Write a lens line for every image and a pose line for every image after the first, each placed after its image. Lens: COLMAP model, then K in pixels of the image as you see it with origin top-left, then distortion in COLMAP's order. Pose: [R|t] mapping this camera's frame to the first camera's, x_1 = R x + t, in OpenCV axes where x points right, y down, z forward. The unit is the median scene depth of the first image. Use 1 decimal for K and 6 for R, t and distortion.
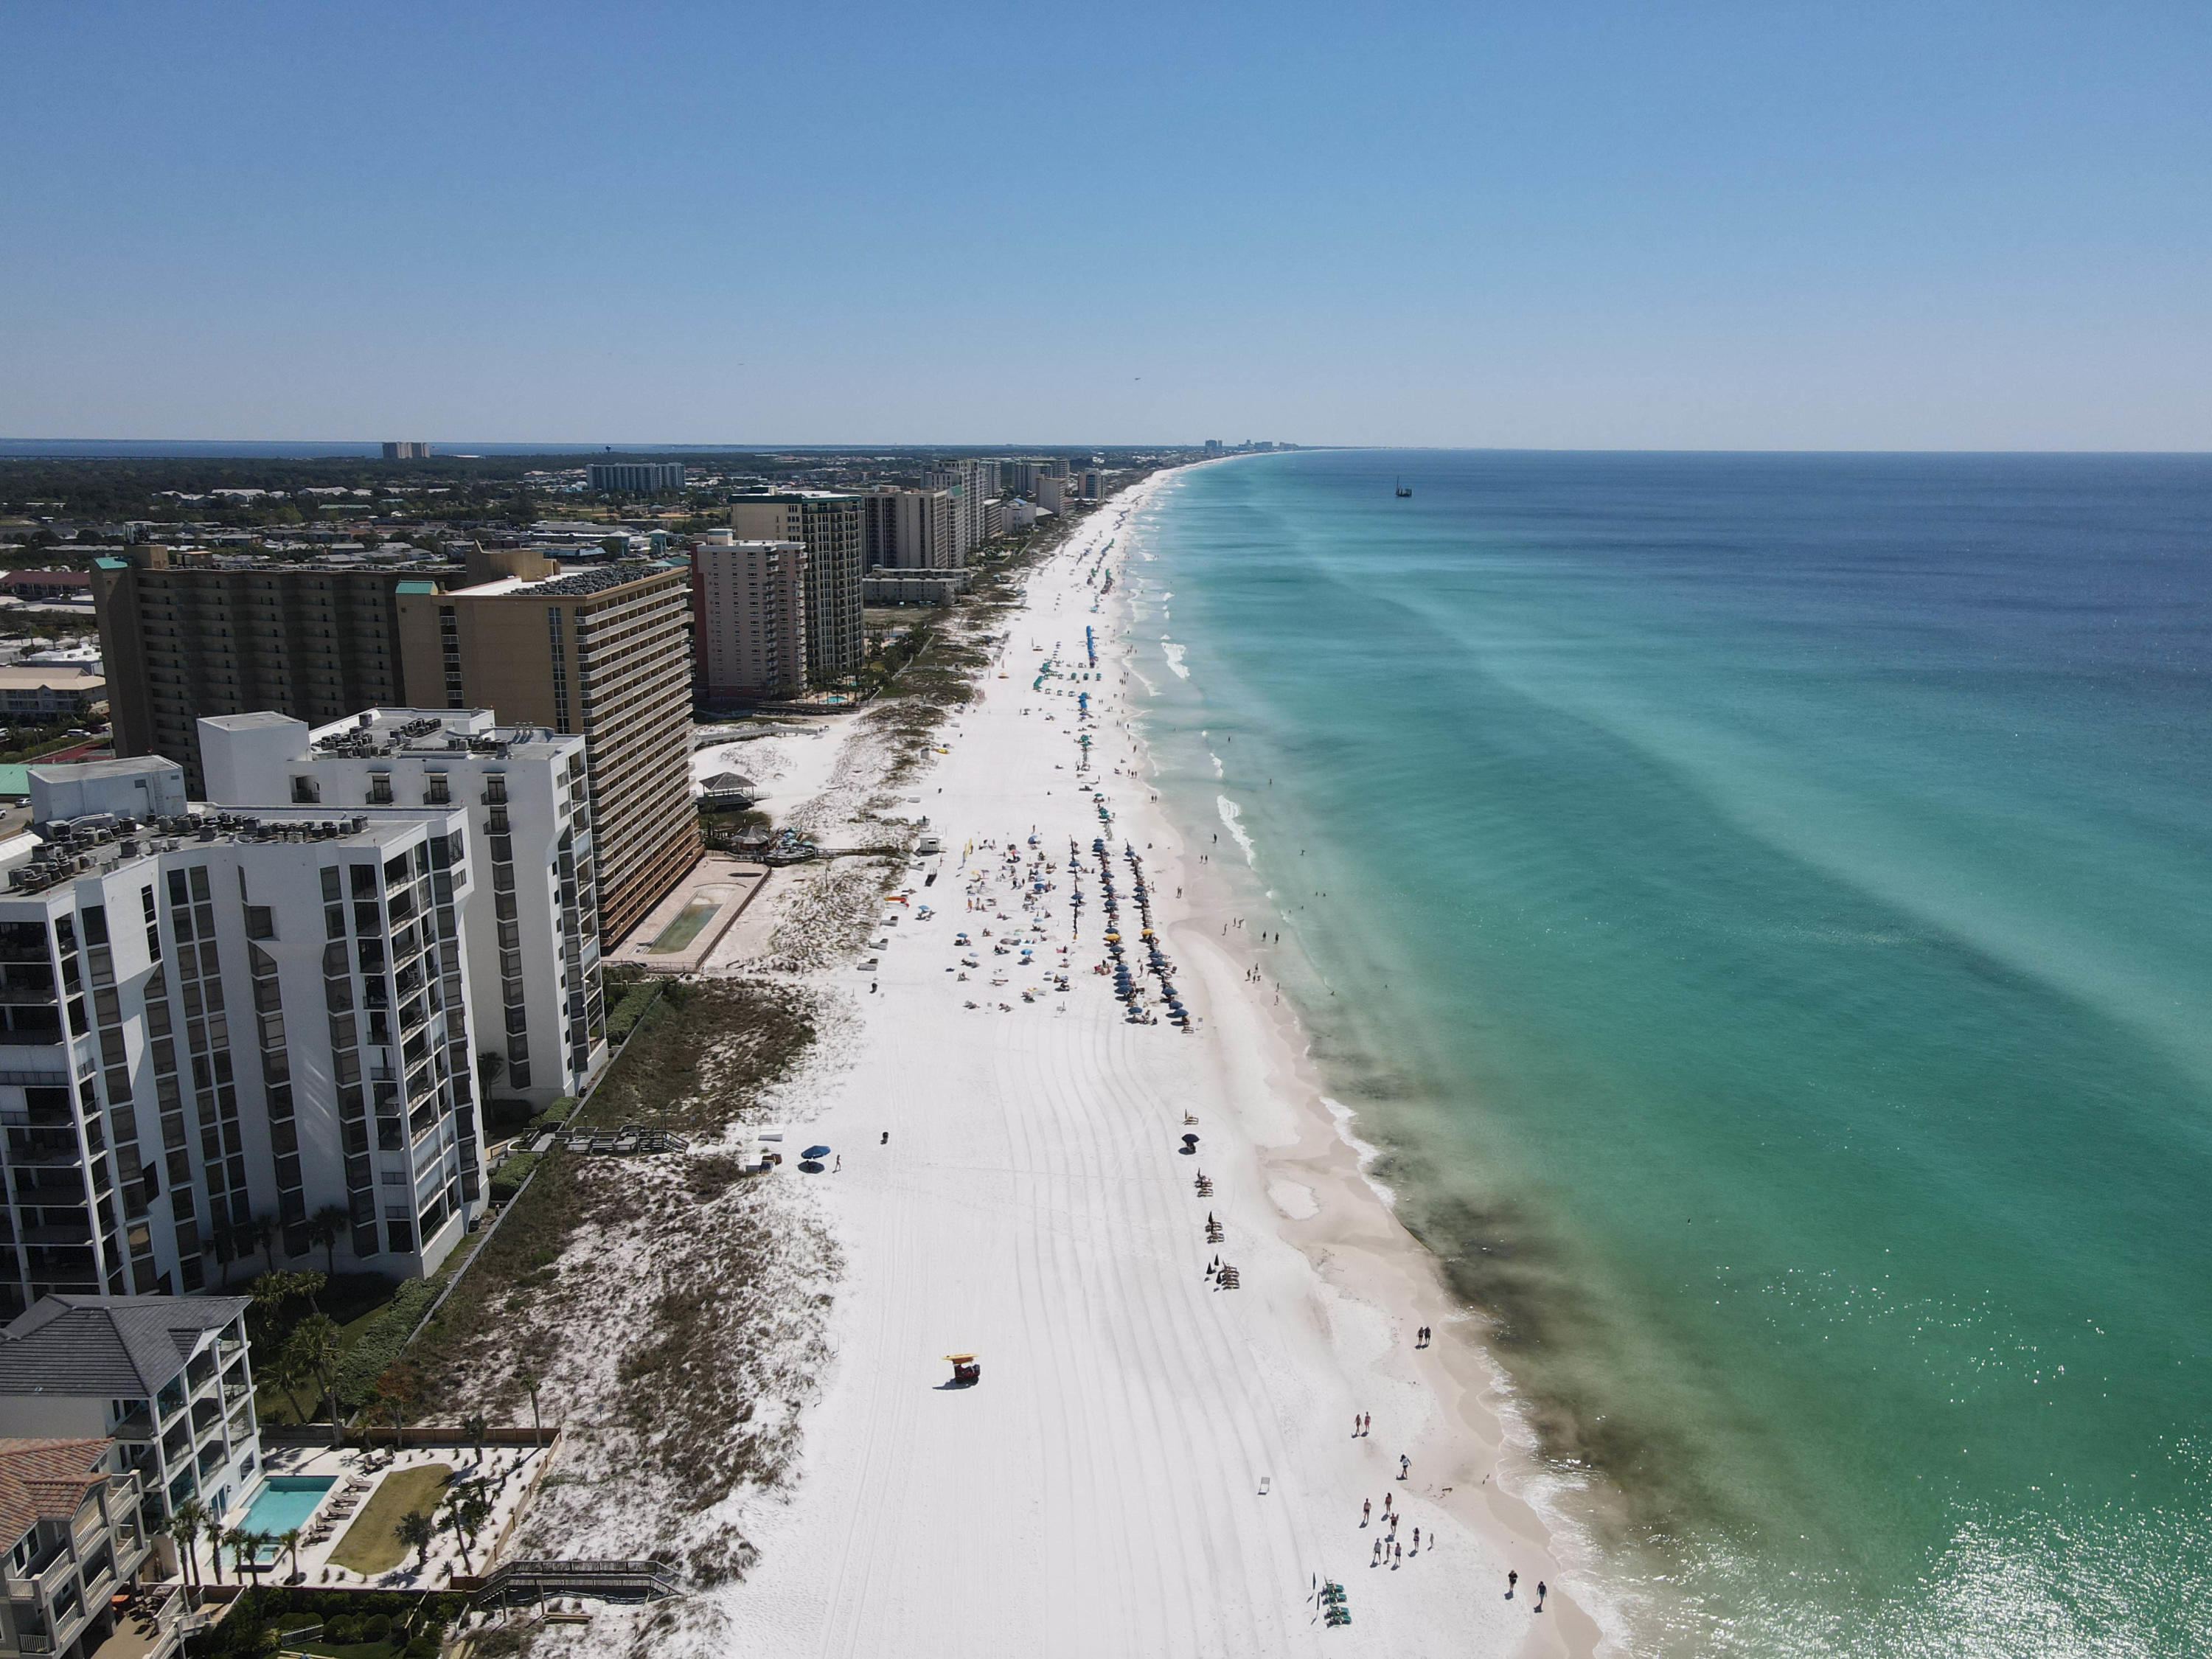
lens RADIAL K [[1605.0, 0, 1100.8], [0, 1605.0, 829.0], [0, 0, 1]] dist [0.001659, 0.009533]
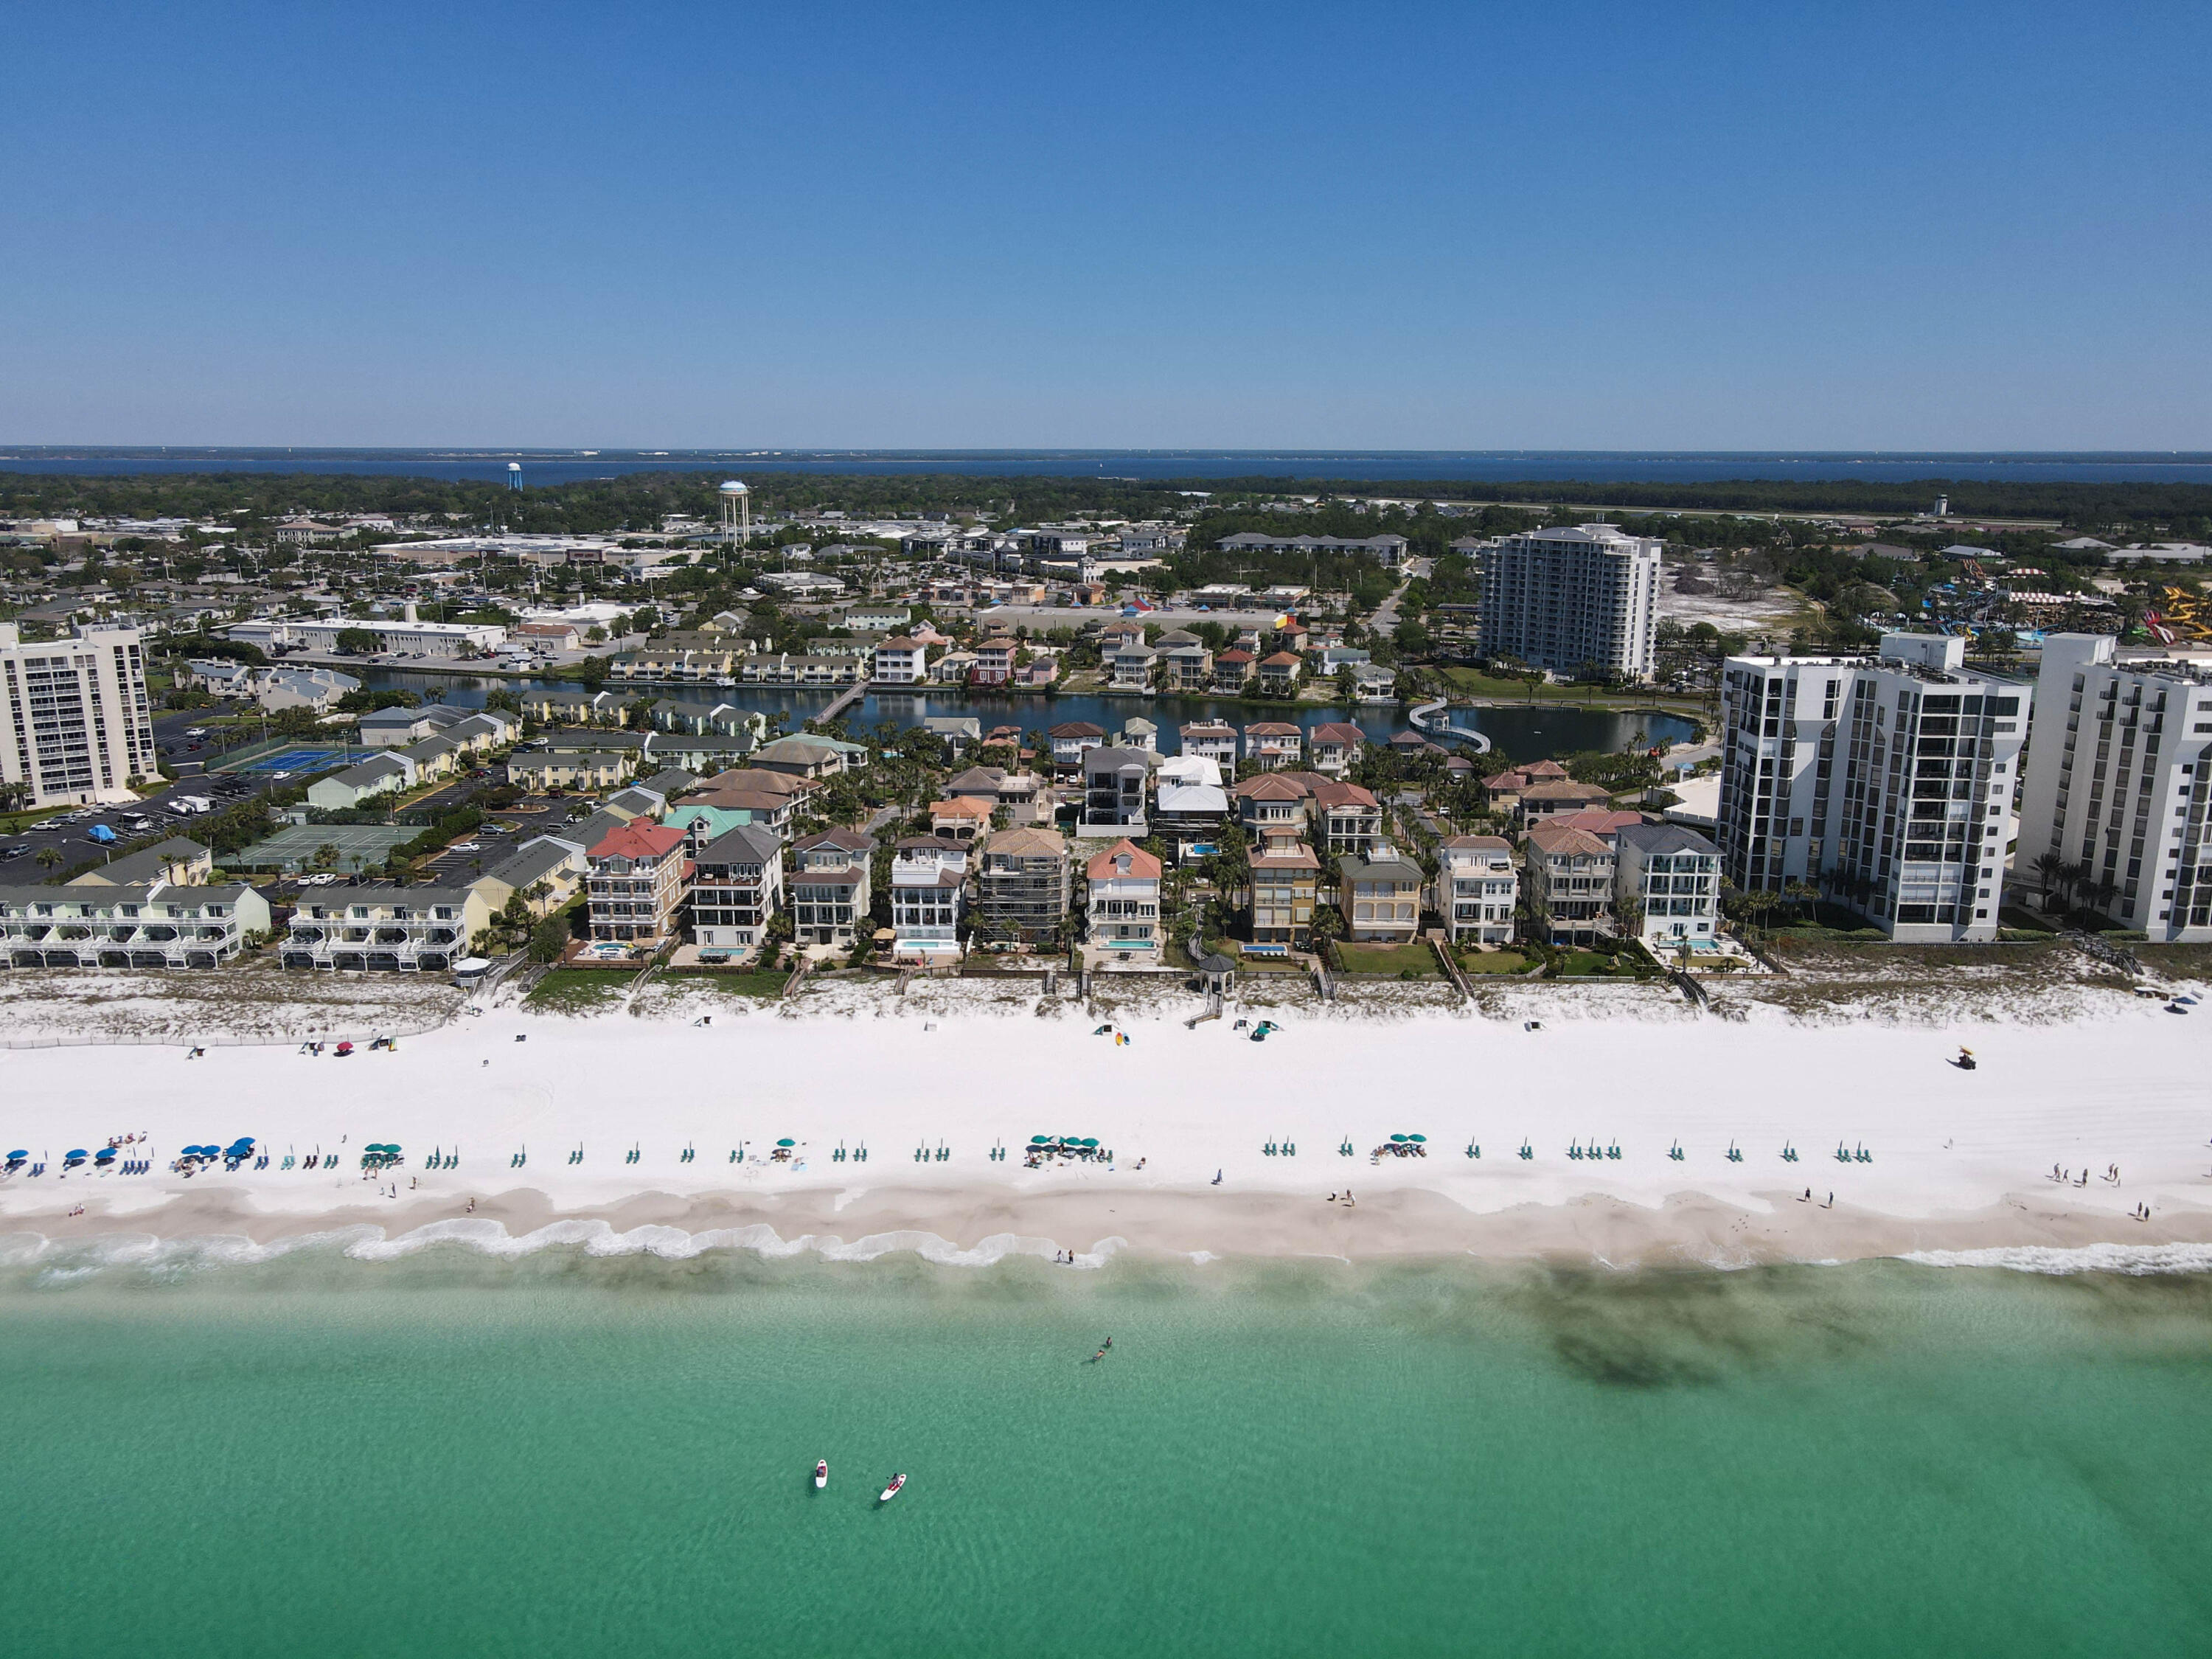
lens RADIAL K [[1605.0, 0, 1099.8], [0, 1605.0, 832.8], [0, 0, 1]] dist [0.001659, 0.009533]
pose [[-0.029568, 0.221977, -0.974603, 1.413332], [-0.233791, 0.946449, 0.222658, -0.016429], [0.971837, 0.234437, 0.023912, 0.109520]]
